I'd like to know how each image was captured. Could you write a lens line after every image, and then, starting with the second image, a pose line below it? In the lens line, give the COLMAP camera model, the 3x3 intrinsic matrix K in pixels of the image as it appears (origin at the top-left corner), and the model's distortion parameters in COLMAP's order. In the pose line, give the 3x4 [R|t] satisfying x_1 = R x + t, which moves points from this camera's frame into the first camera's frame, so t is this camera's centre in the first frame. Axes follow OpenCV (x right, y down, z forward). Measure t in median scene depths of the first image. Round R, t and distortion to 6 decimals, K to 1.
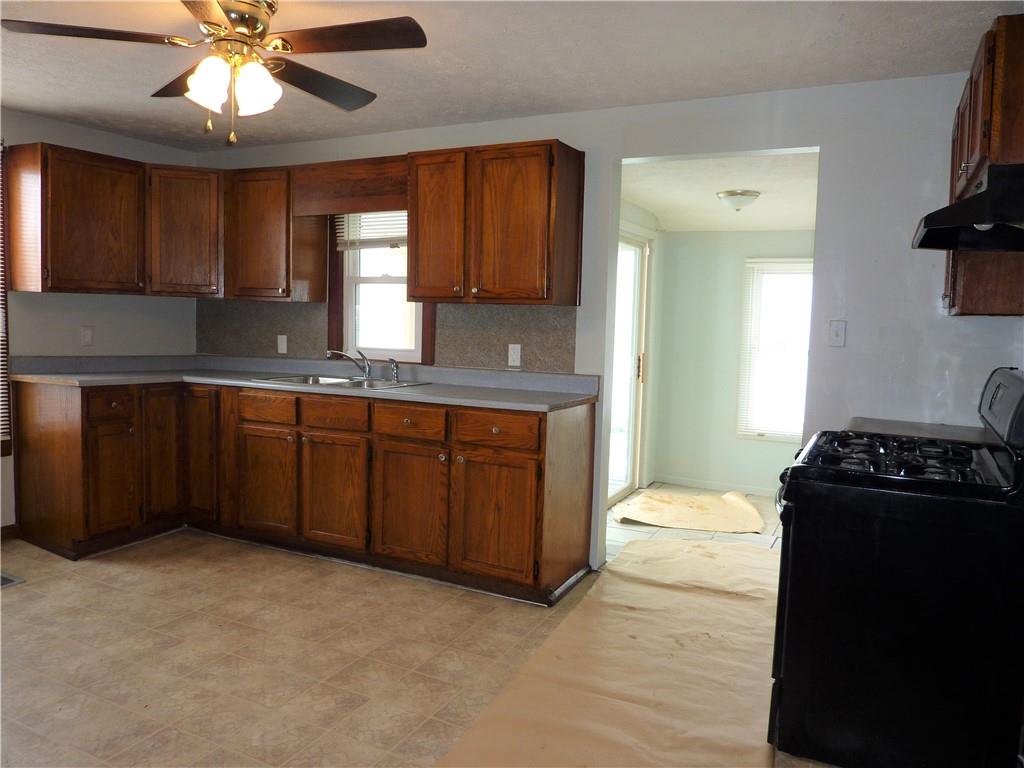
lens RADIAL K [[757.1, 0, 513.4], [0, 757.1, 380.9], [0, 0, 1]] dist [-0.020704, -0.011007]
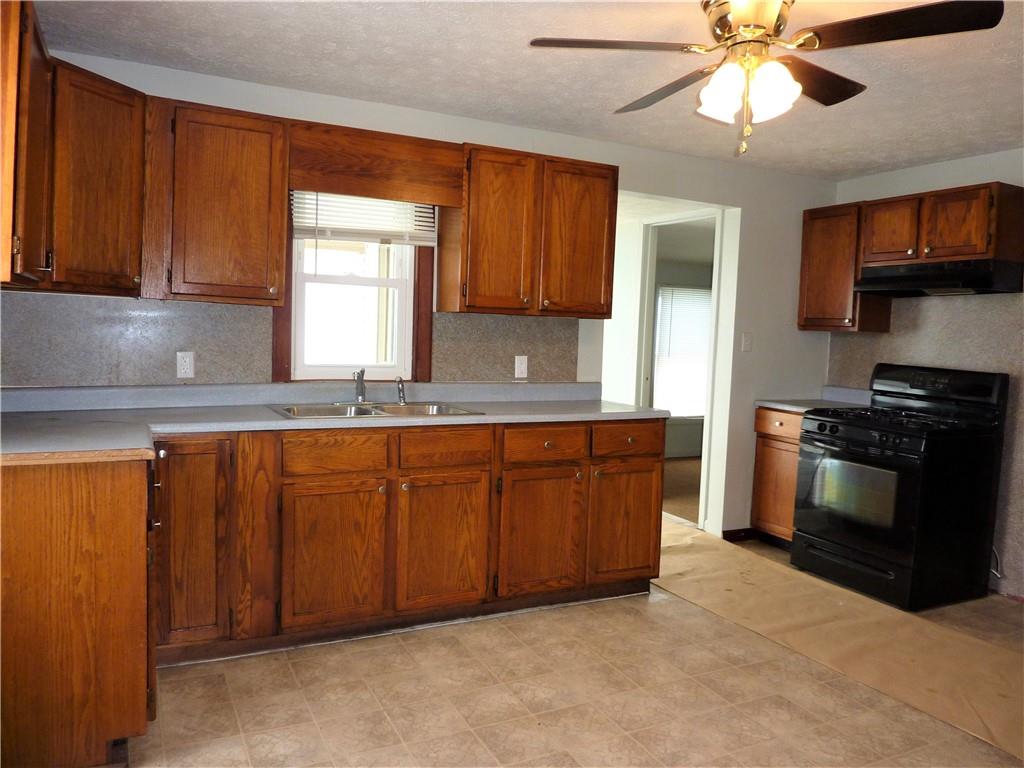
lens RADIAL K [[757.1, 0, 513.4], [0, 757.1, 380.9], [0, 0, 1]] dist [-0.020704, -0.011007]
pose [[0.591003, -0.060001, 0.804435, -0.865731], [0.047142, 0.998095, 0.039811, -0.059983], [-0.805291, 0.014394, 0.592705, 0.456889]]
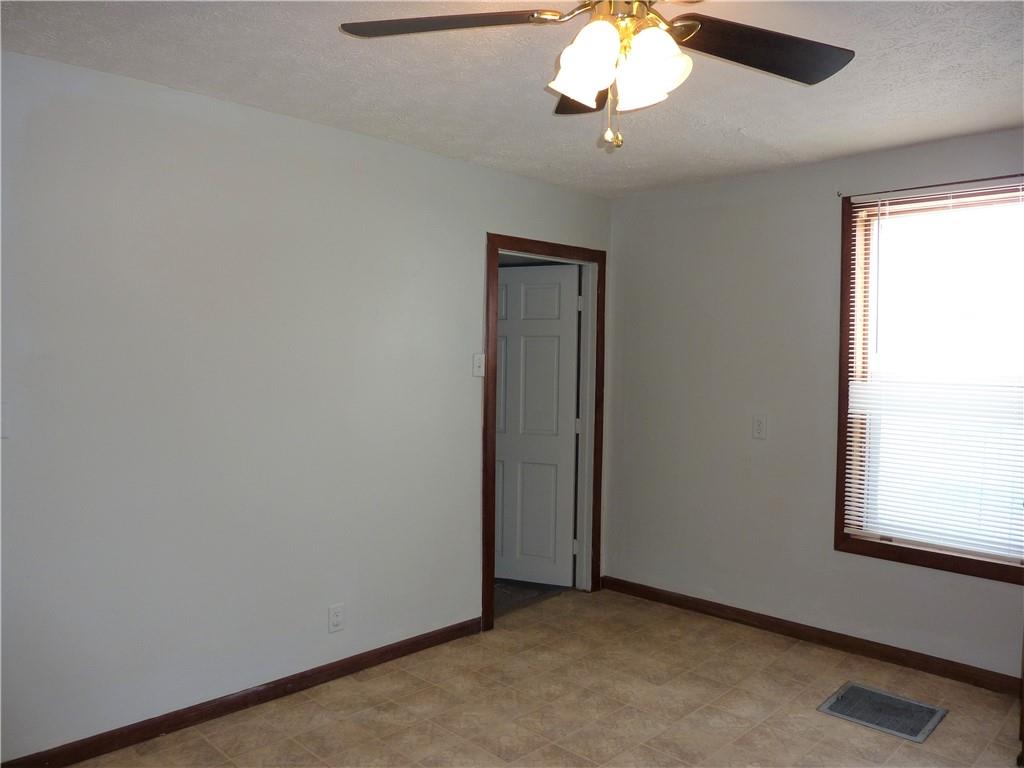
lens RADIAL K [[757.1, 0, 513.4], [0, 757.1, 380.9], [0, 0, 1]] dist [-0.020704, -0.011007]
pose [[-0.309892, 0.011092, -0.950707, 0.527029], [-0.108314, 0.993010, 0.046892, -0.095568], [0.944582, 0.117506, -0.306525, 0.866572]]
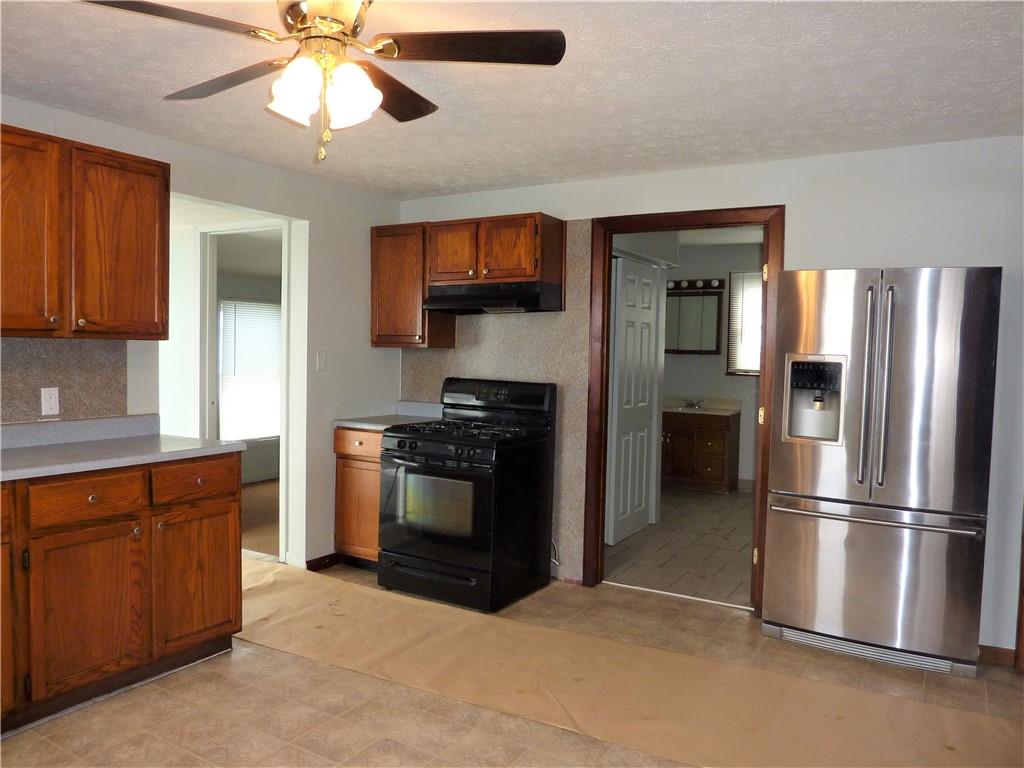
lens RADIAL K [[757.1, 0, 513.4], [0, 757.1, 380.9], [0, 0, 1]] dist [-0.020704, -0.011007]
pose [[0.069563, -0.062294, 0.995631, -0.803523], [0.069367, 0.995935, 0.057466, -0.072271], [-0.995163, 0.065066, 0.073602, 0.496756]]
